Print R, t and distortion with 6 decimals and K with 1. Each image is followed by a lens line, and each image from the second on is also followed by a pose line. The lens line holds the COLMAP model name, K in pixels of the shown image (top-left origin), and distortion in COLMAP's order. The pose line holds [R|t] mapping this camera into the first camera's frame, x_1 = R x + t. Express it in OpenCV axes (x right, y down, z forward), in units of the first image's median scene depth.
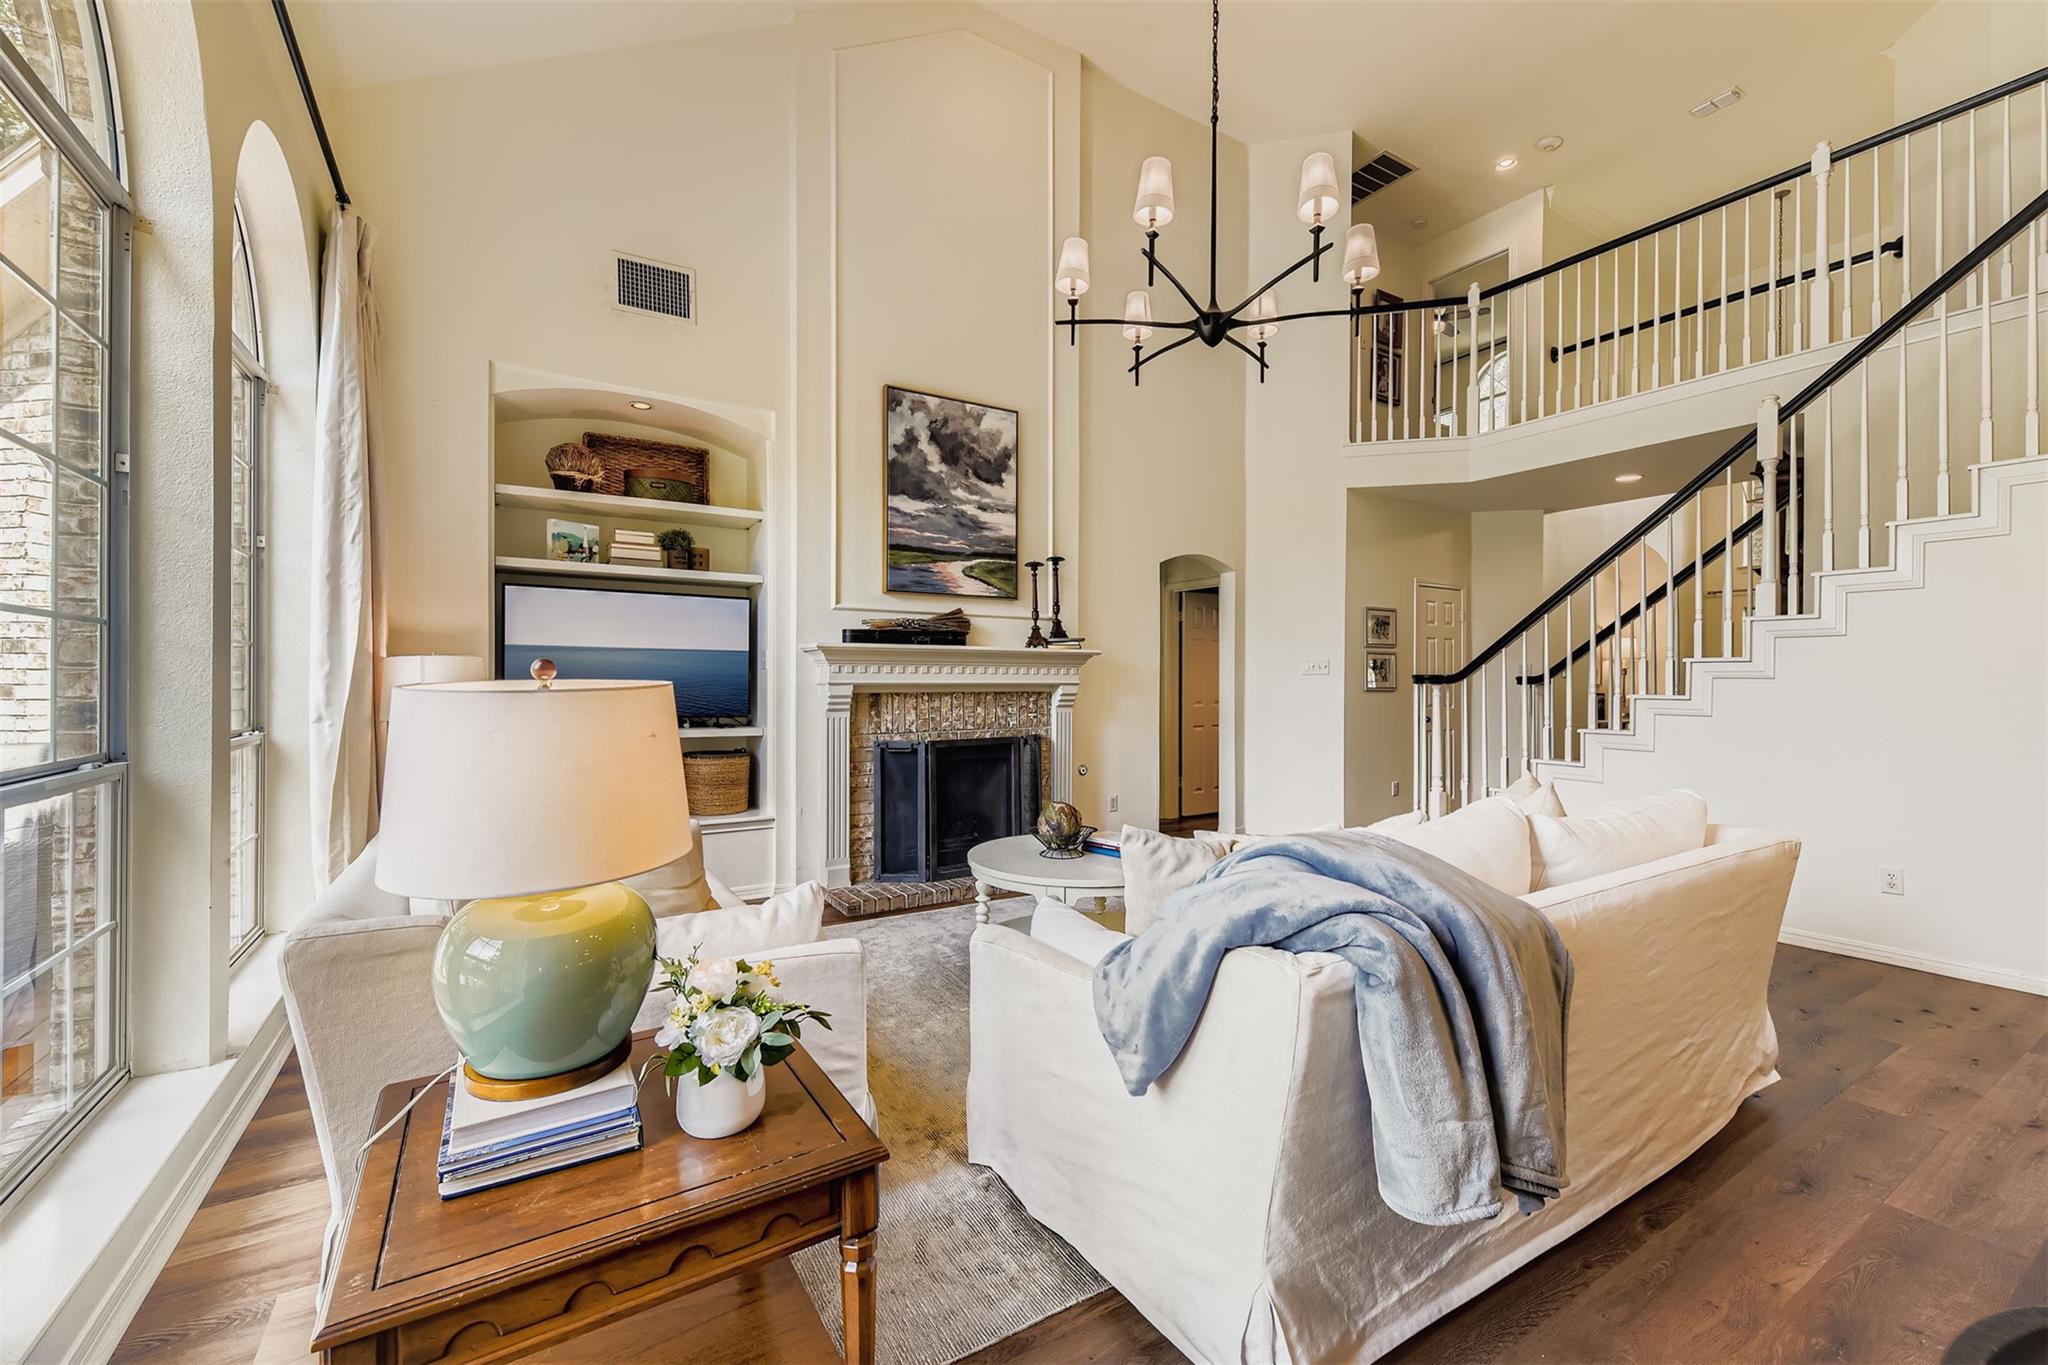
lens RADIAL K [[843.2, 0, 1035.2], [0, 843.2, 677.7], [0, 0, 1]] dist [0.016934, -0.005700]
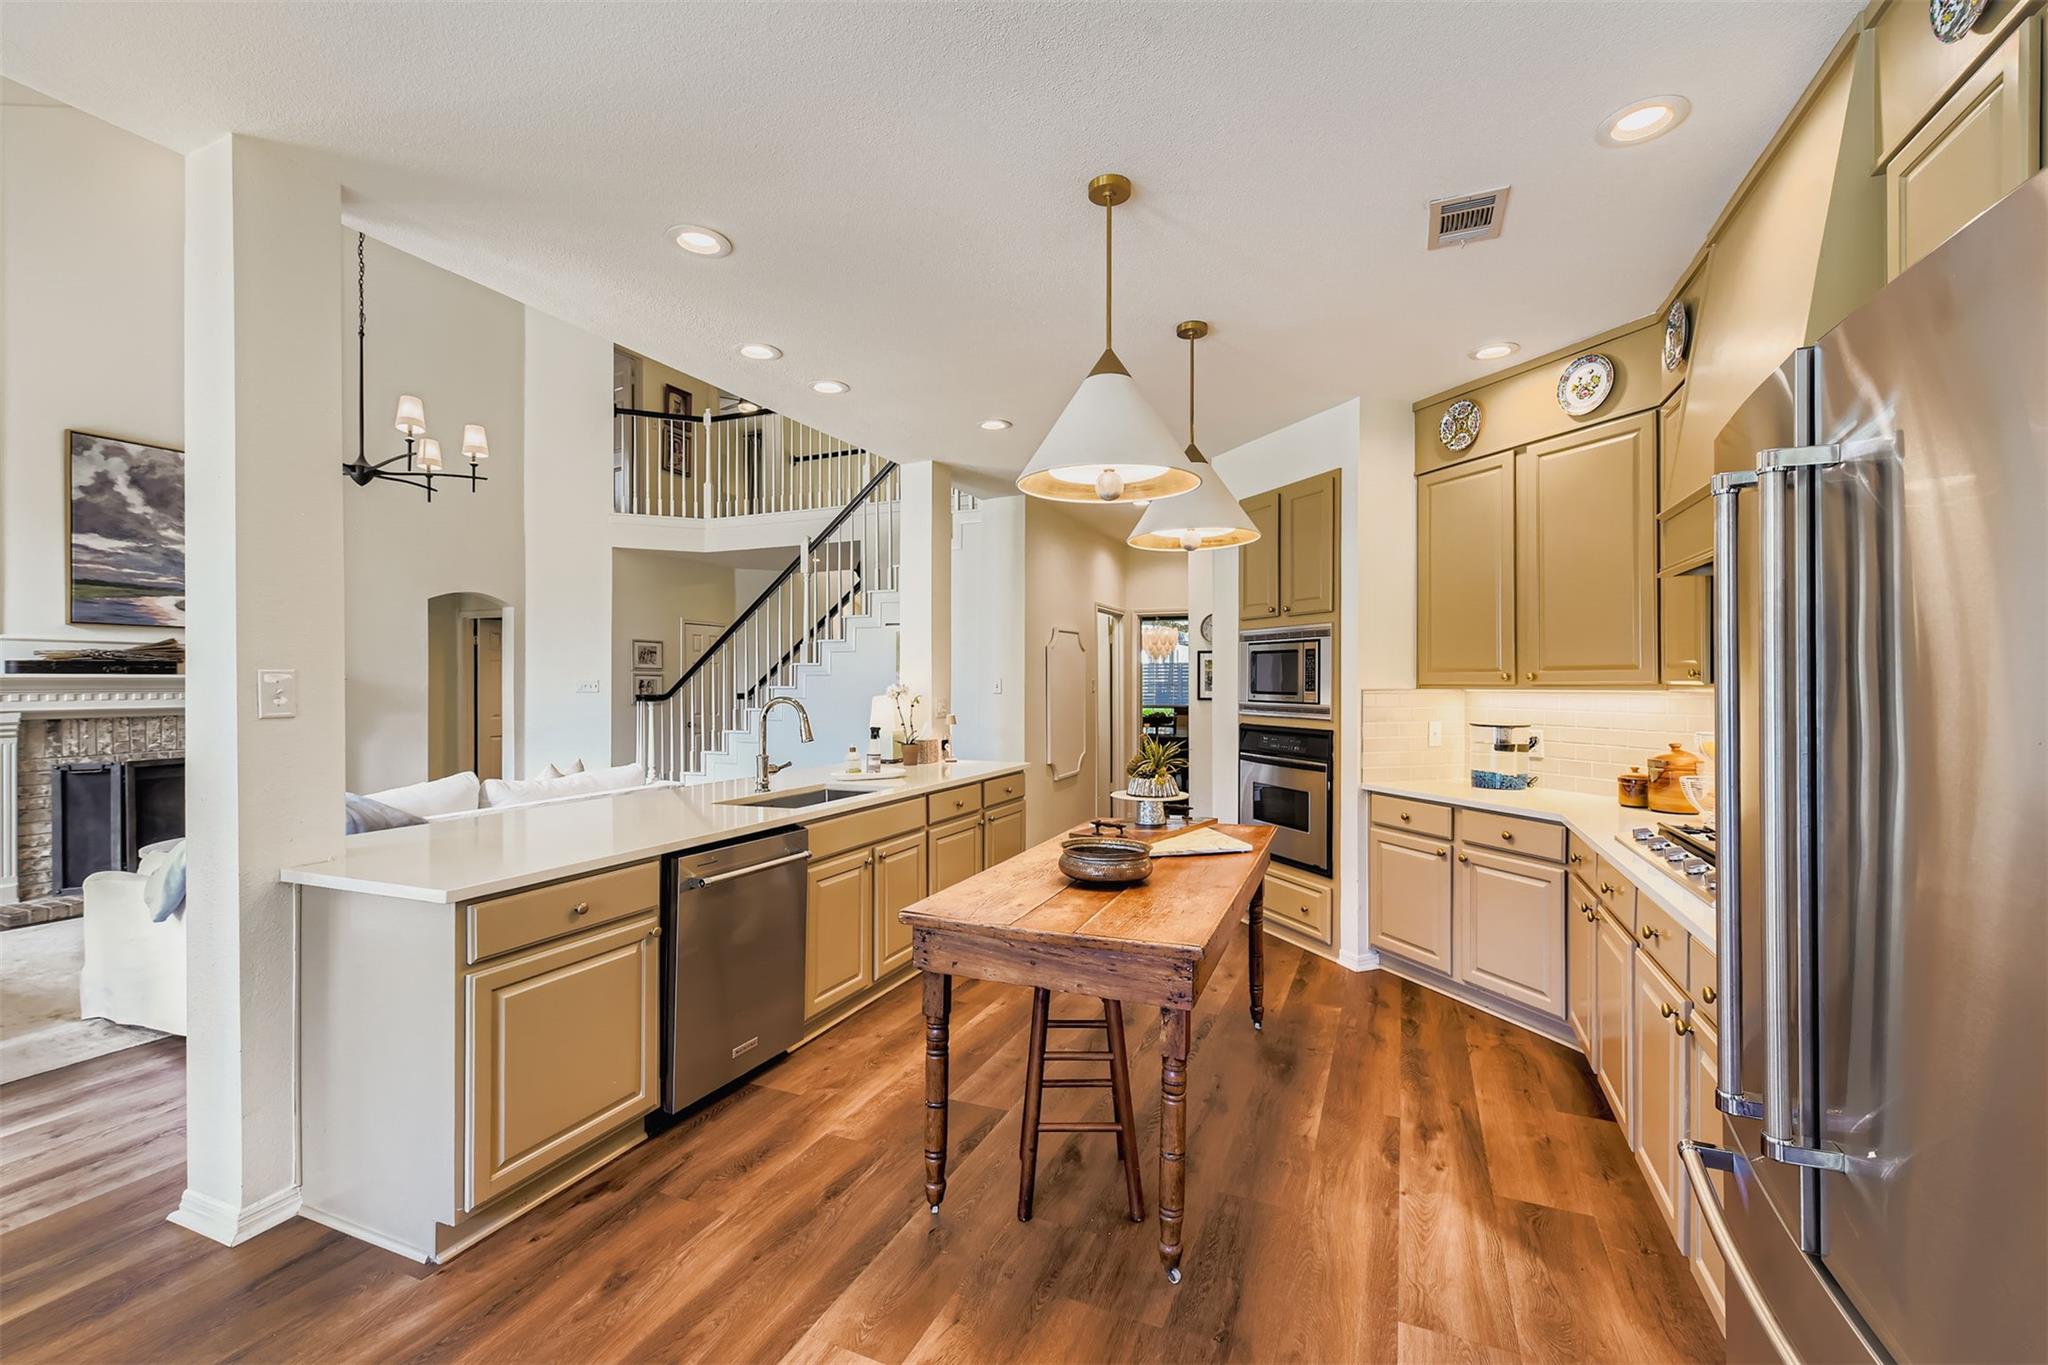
lens RADIAL K [[855.7, 0, 1036.4], [0, 855.7, 682.9], [0, 0, 1]] dist [0.002162, -0.000413]
pose [[0.818743, -0.002503, 0.574155, 0.194152], [0.000809, 0.999995, 0.003206, -0.028650], [-0.574160, -0.002161, 0.818740, -0.566153]]
